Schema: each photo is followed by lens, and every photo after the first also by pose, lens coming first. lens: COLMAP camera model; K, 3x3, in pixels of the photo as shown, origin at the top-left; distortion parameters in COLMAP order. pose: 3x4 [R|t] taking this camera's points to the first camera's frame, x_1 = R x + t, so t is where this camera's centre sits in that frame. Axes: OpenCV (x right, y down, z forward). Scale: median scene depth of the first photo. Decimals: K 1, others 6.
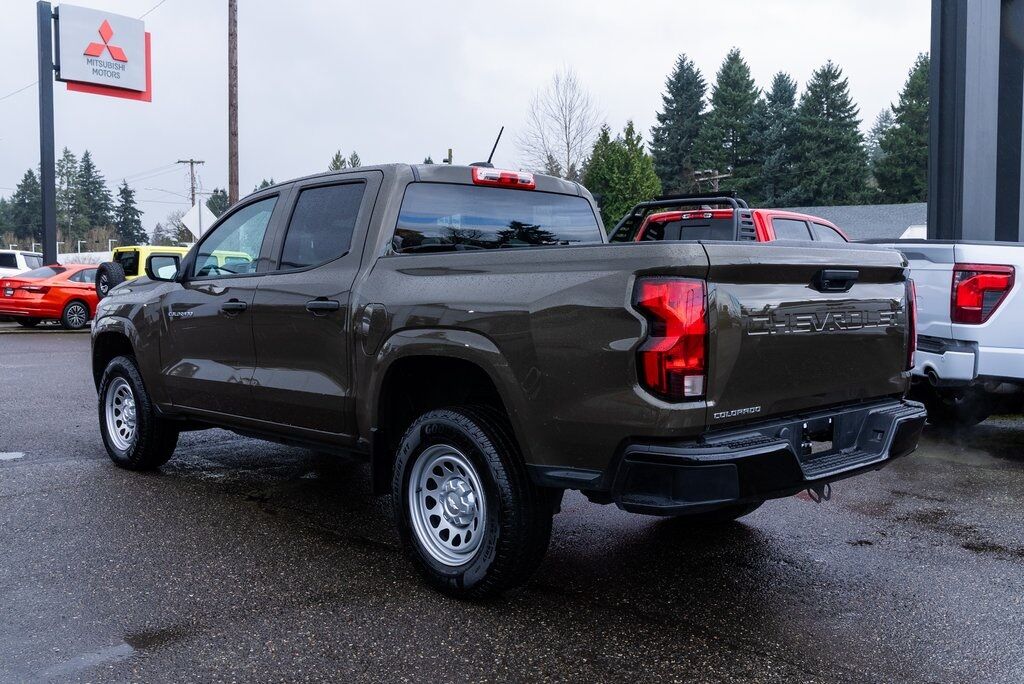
lens RADIAL K [[944.6, 0, 514.2], [0, 944.6, 340.5], [0, 0, 1]] dist [-0.001727, 0.000000]
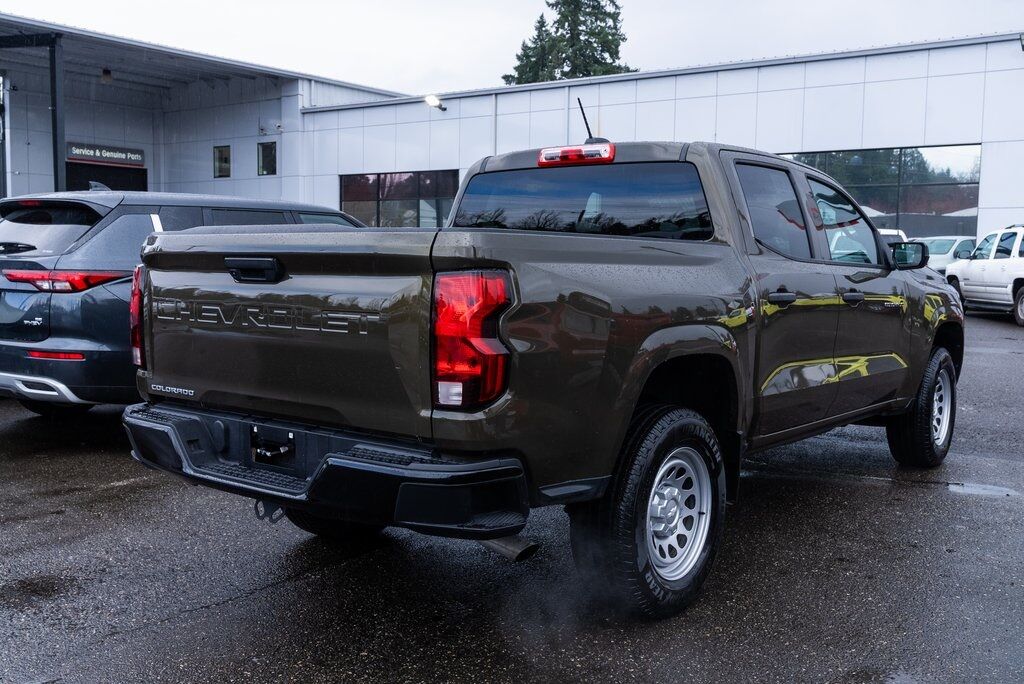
lens RADIAL K [[999.2, 0, 514.3], [0, 999.2, 339.6], [0, 0, 1]] dist [0.008510, 0.000000]
pose [[0.152674, 0.080484, -0.984994, 0.173927], [-0.068382, 0.995150, 0.070714, -0.010896], [0.985908, 0.056560, 0.157437, 0.147393]]
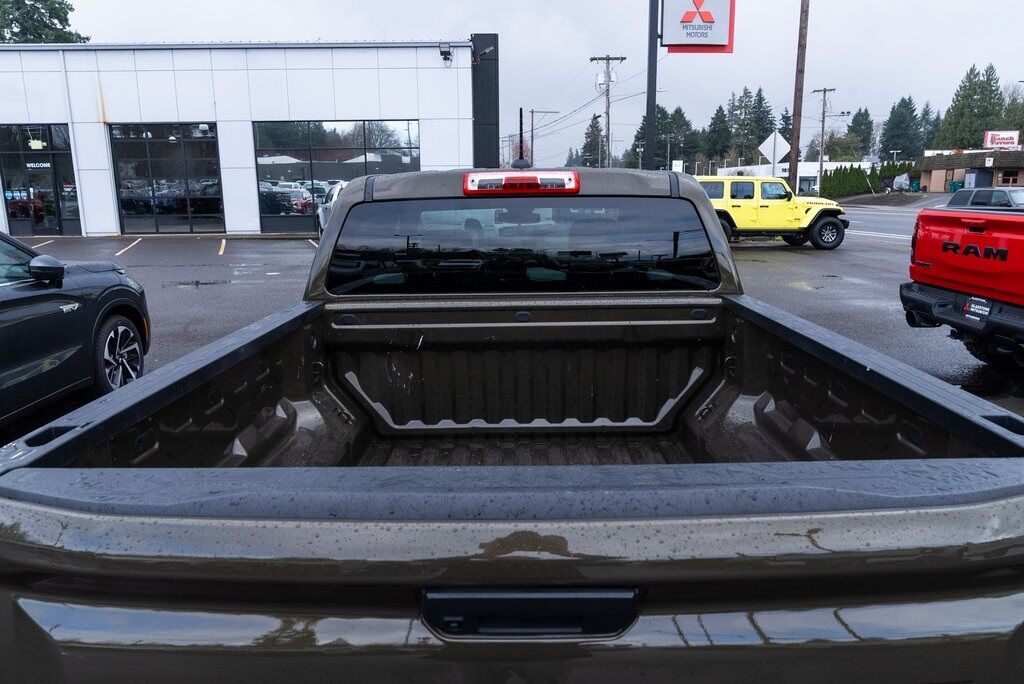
lens RADIAL K [[694.8, 0, 511.8], [0, 694.8, 339.8], [0, 0, 1]] dist [-0.036846, 0.022607]
pose [[0.723159, 0.135786, -0.677202, 0.065332], [-0.026720, 0.985251, 0.169019, -0.026426], [0.690164, -0.104133, 0.716121, 0.112196]]
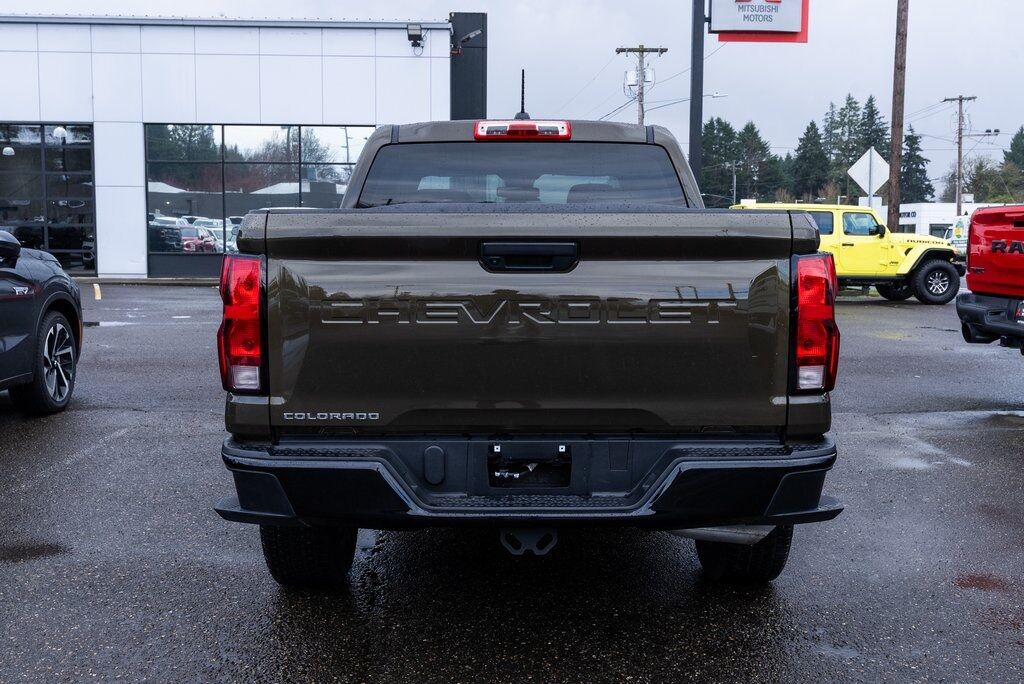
lens RADIAL K [[1072.1, 0, 510.3], [0, 1072.1, 343.1], [0, 0, 1]] dist [0.001942, 0.000000]
pose [[0.729620, 0.063997, -0.680852, 0.120959], [-0.040779, 0.997911, 0.050099, -0.005055], [0.682636, -0.008788, 0.730705, 0.051621]]
